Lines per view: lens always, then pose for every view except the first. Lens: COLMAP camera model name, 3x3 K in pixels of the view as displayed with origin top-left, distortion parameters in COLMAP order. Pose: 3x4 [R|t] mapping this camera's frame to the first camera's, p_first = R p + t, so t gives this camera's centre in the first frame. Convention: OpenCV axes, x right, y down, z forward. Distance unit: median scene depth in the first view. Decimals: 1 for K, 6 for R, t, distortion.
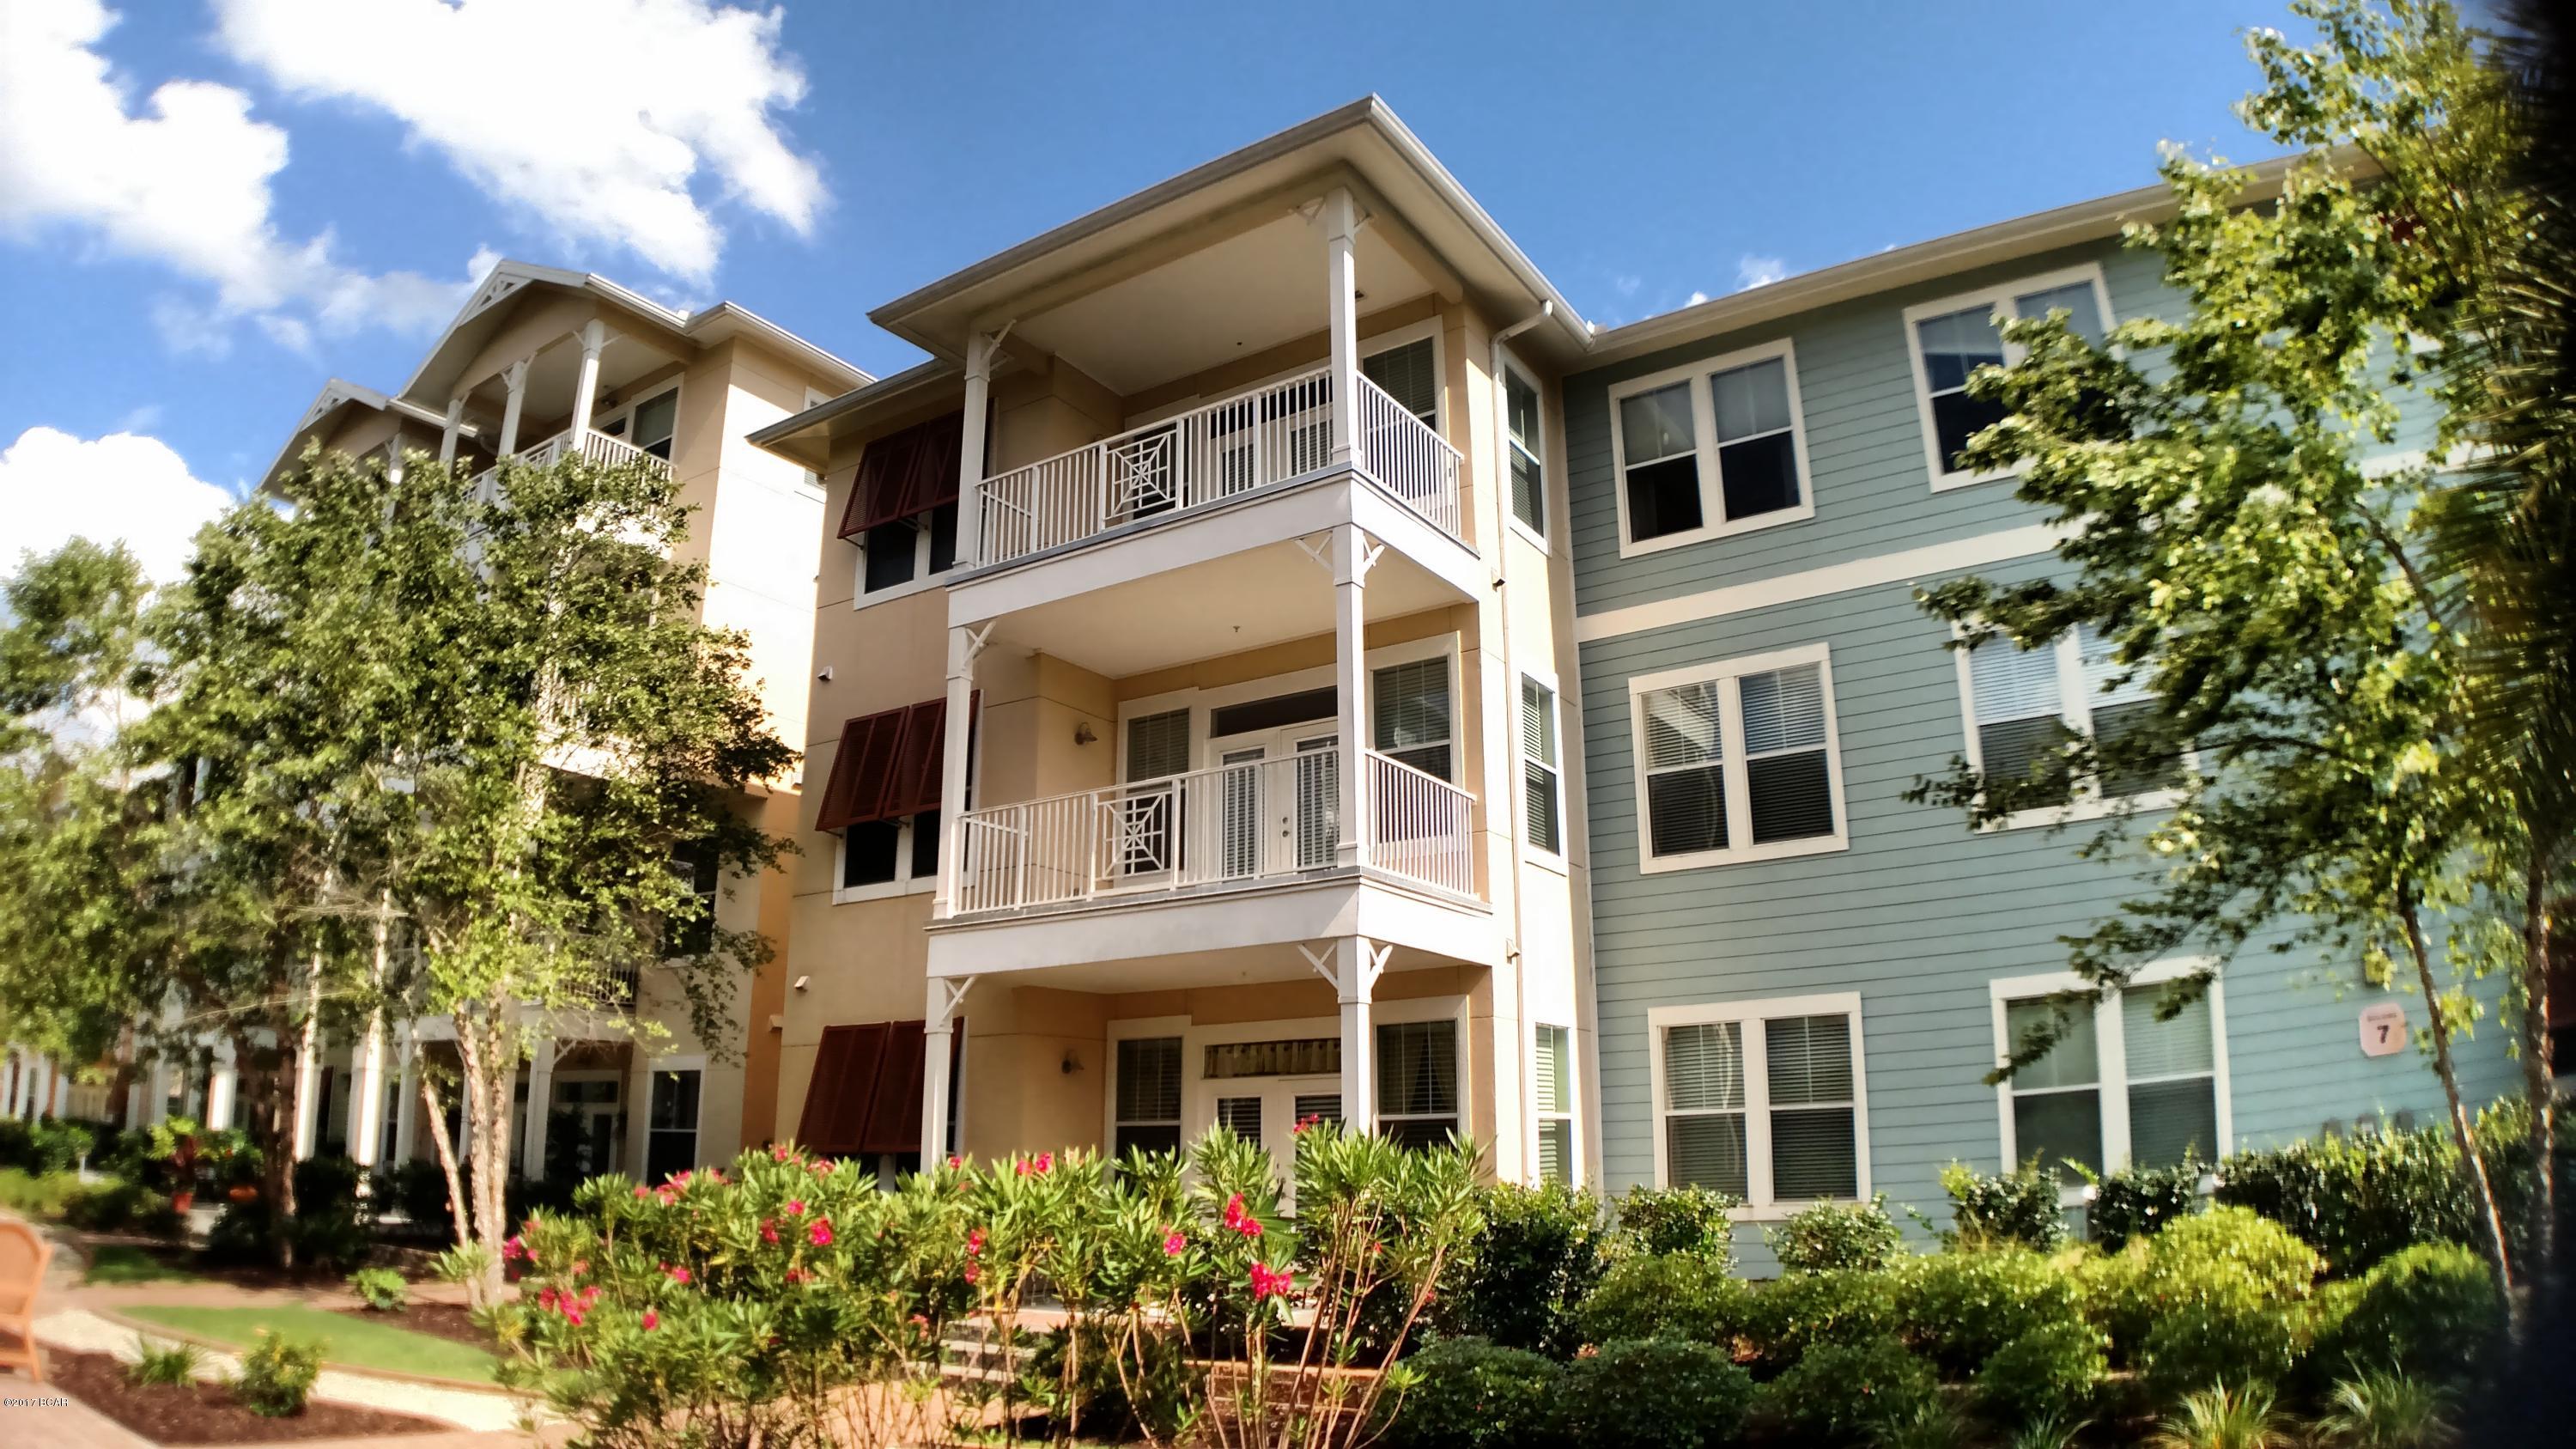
lens RADIAL K [[1485.2, 0, 1285.5], [0, 1485.2, 714.7], [0, 0, 1]] dist [-0.098677, -0.071605]
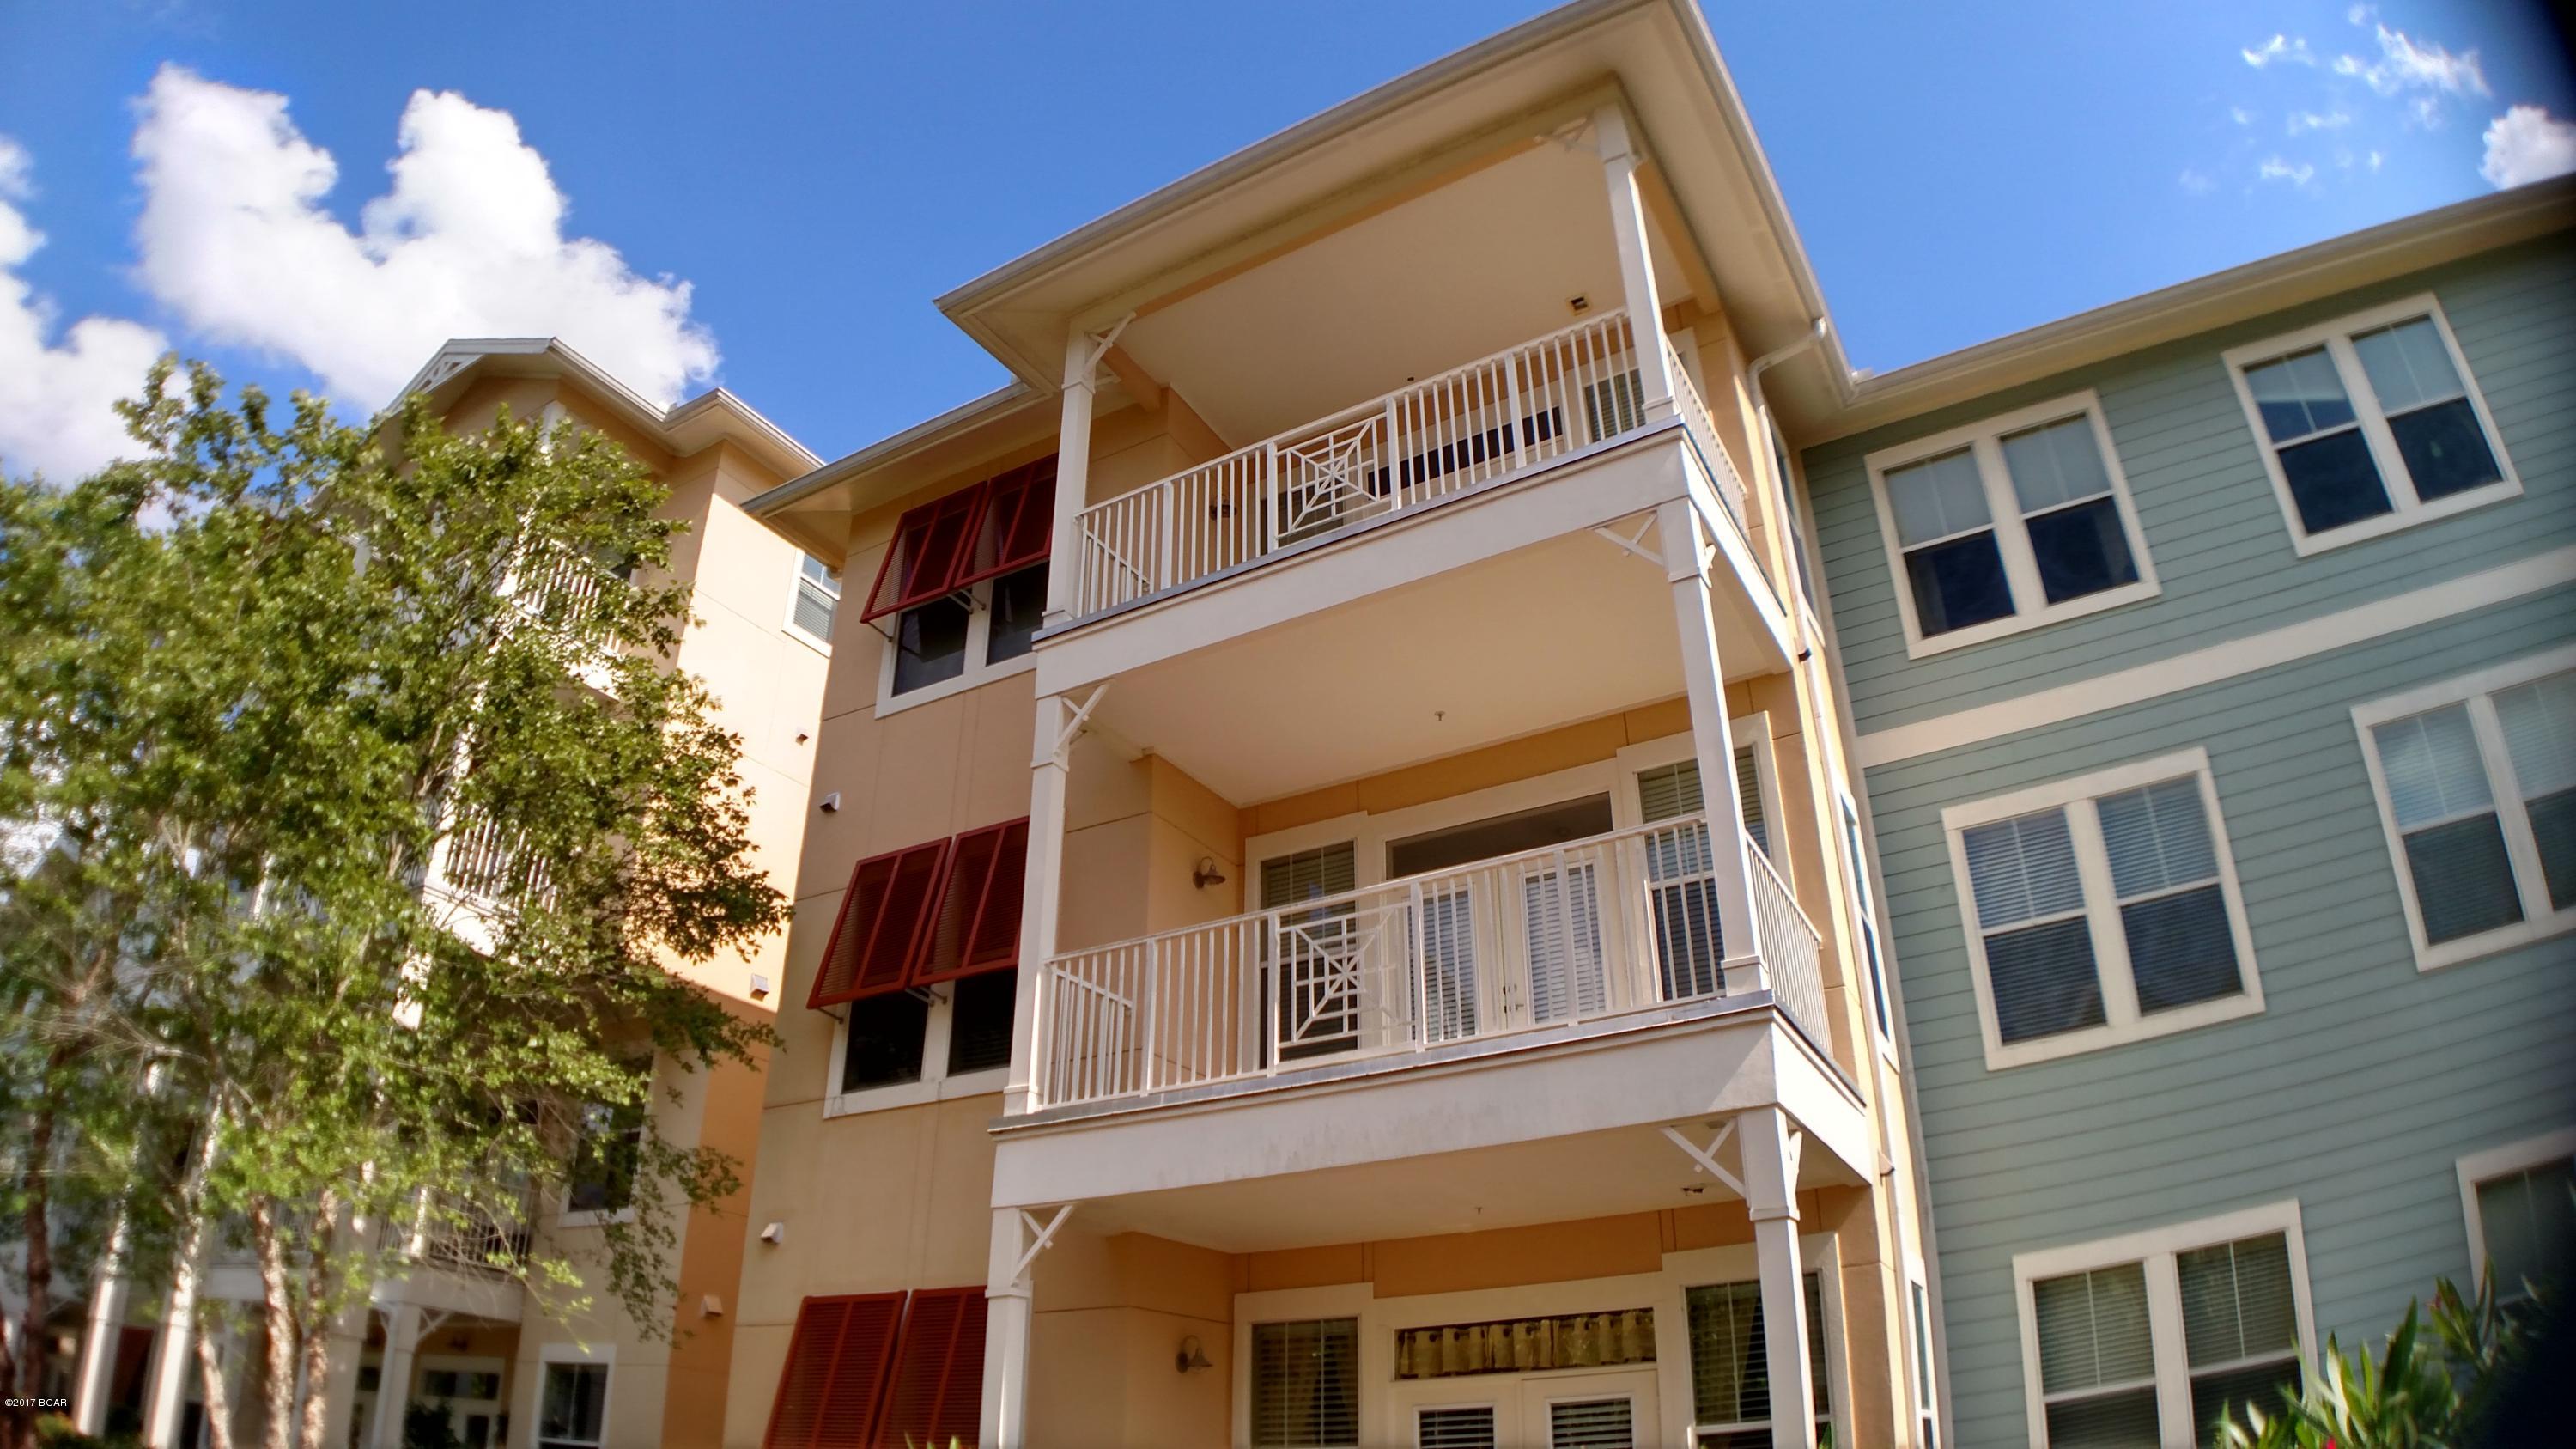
lens RADIAL K [[1485.2, 0, 1285.5], [0, 1485.2, 714.7], [0, 0, 1]] dist [-0.098677, -0.071605]
pose [[0.998794, 0.023170, 0.043275, -0.135358], [-0.013566, 0.977547, -0.210282, 0.091257], [-0.047176, 0.209442, 0.976682, 0.302050]]
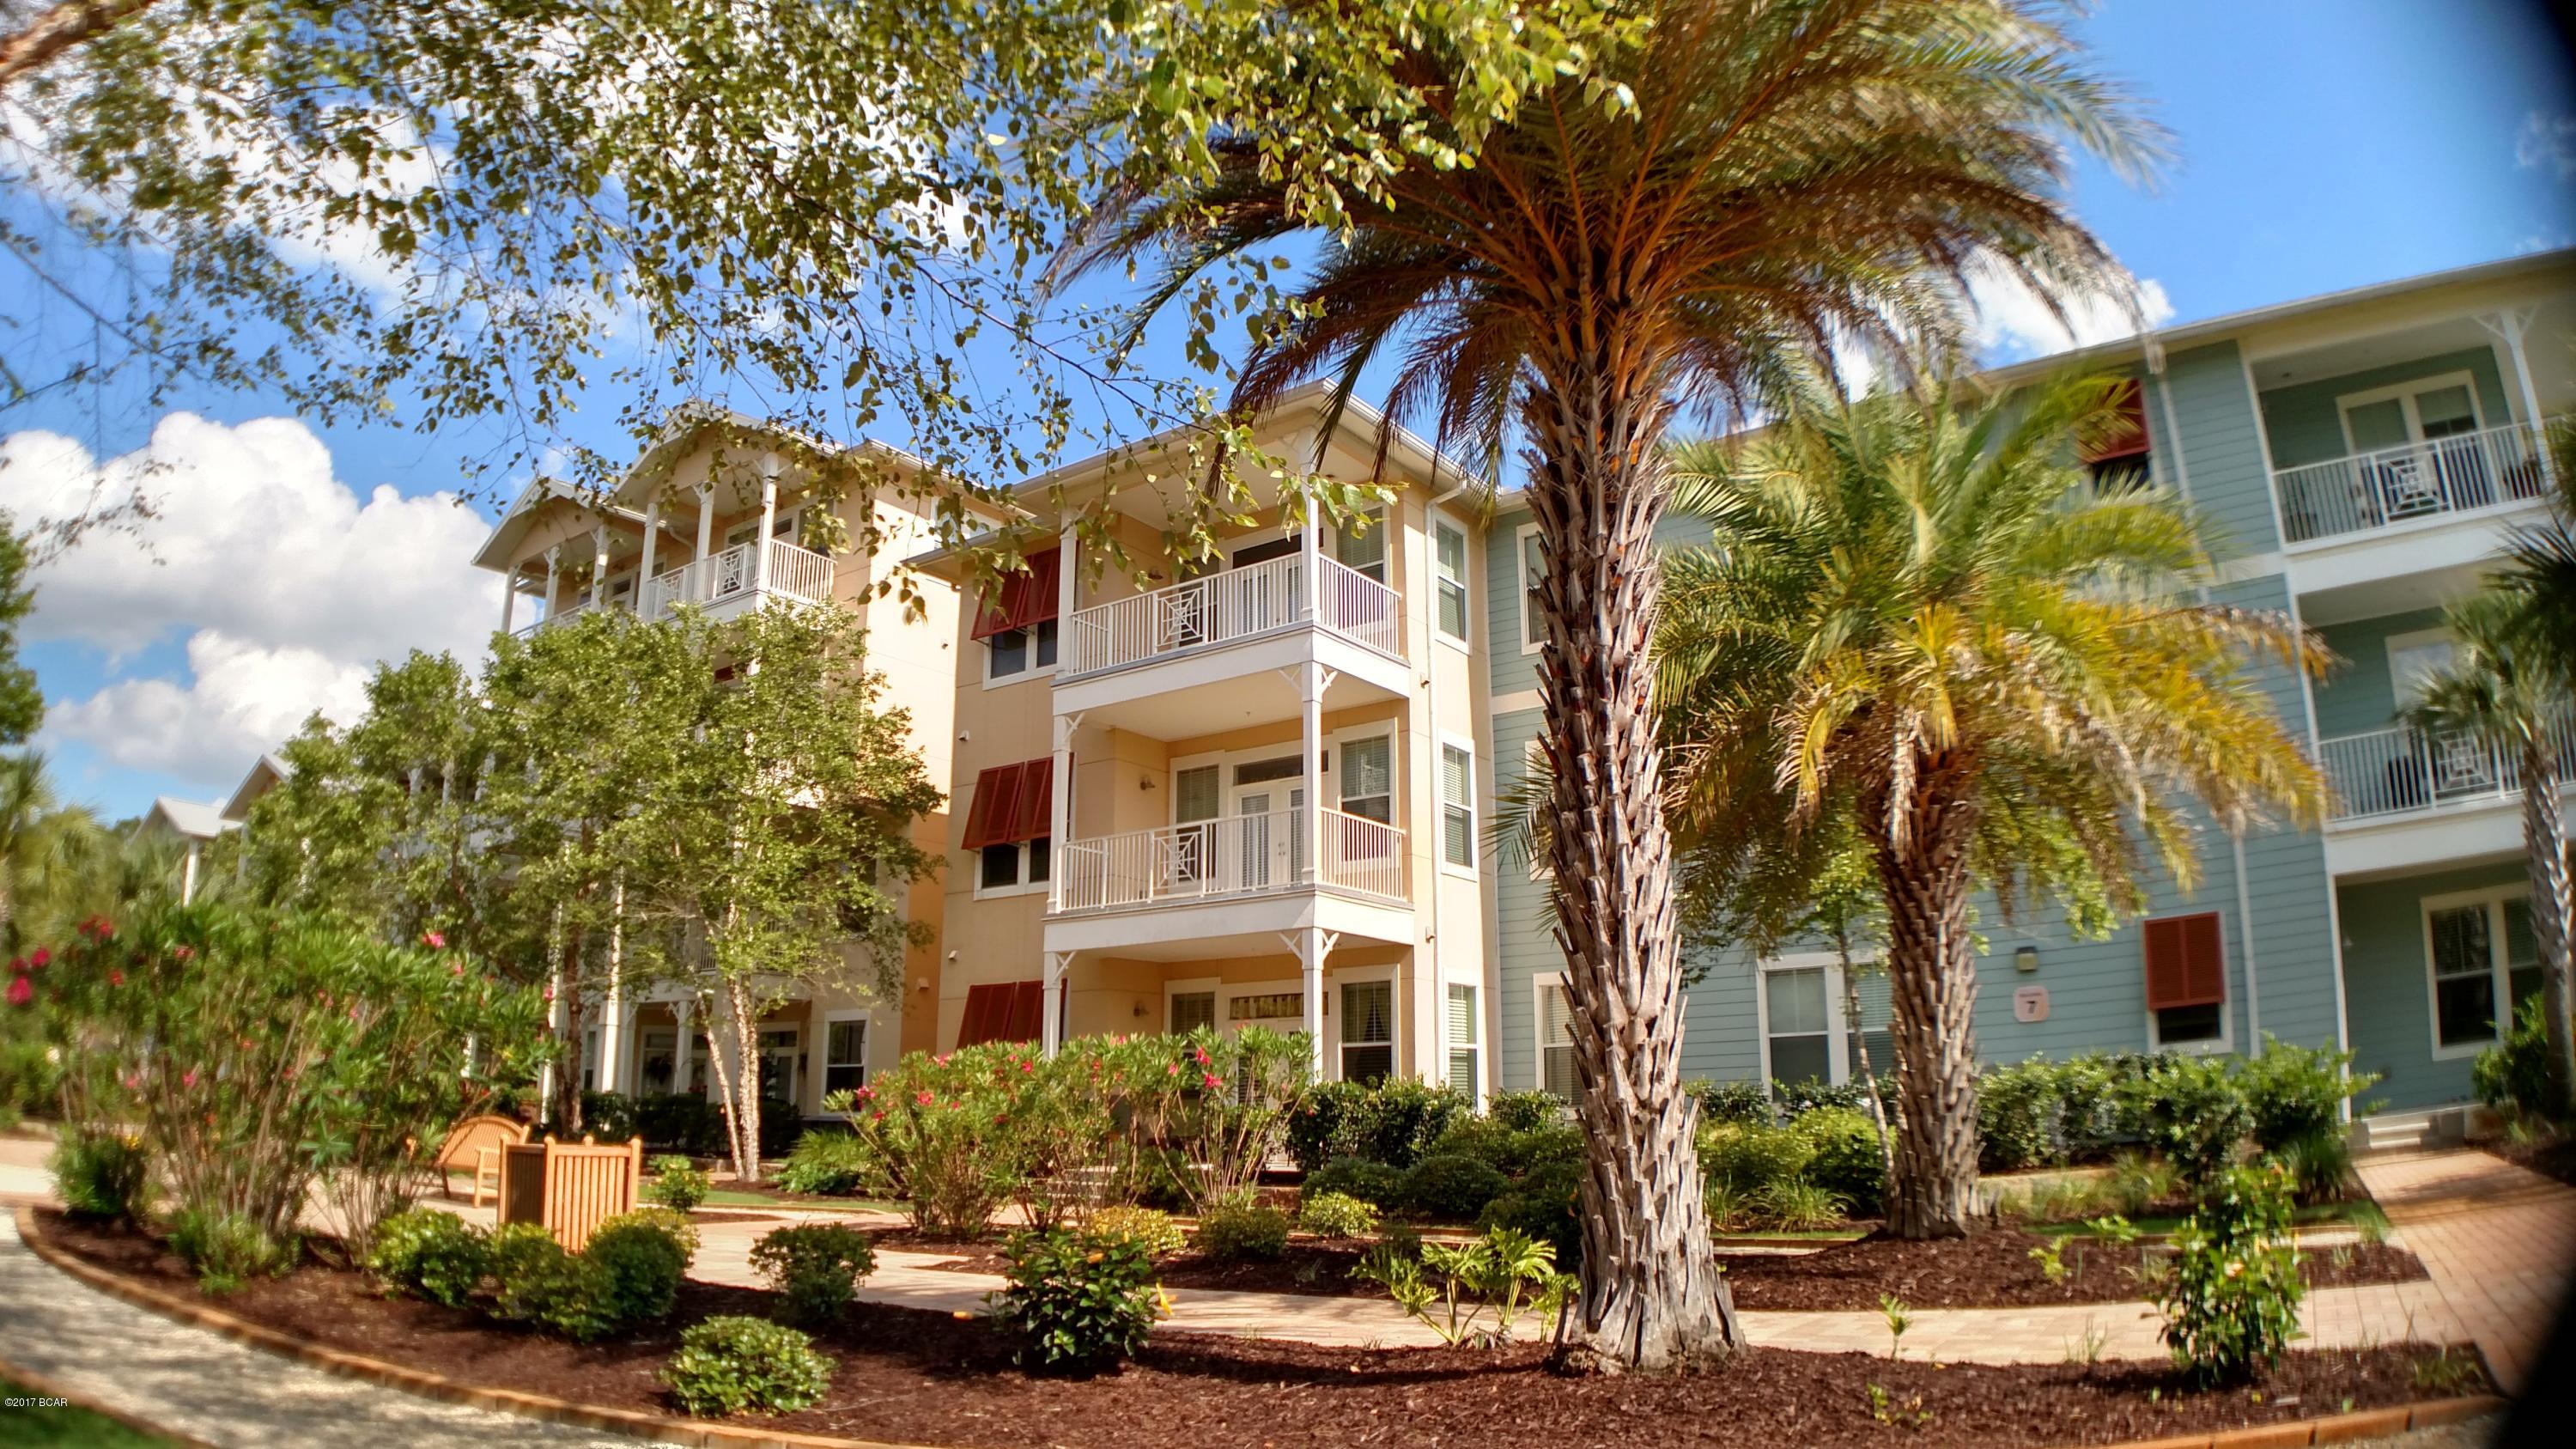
lens RADIAL K [[1727.4, 0, 1278.0], [0, 1727.4, 673.6], [0, 0, 1]] dist [-0.001753, -0.000168]
pose [[0.996818, -0.009840, -0.079106, 0.130434], [0.012280, 0.999462, 0.030420, -0.147741], [0.078764, -0.031294, 0.996402, -0.691631]]
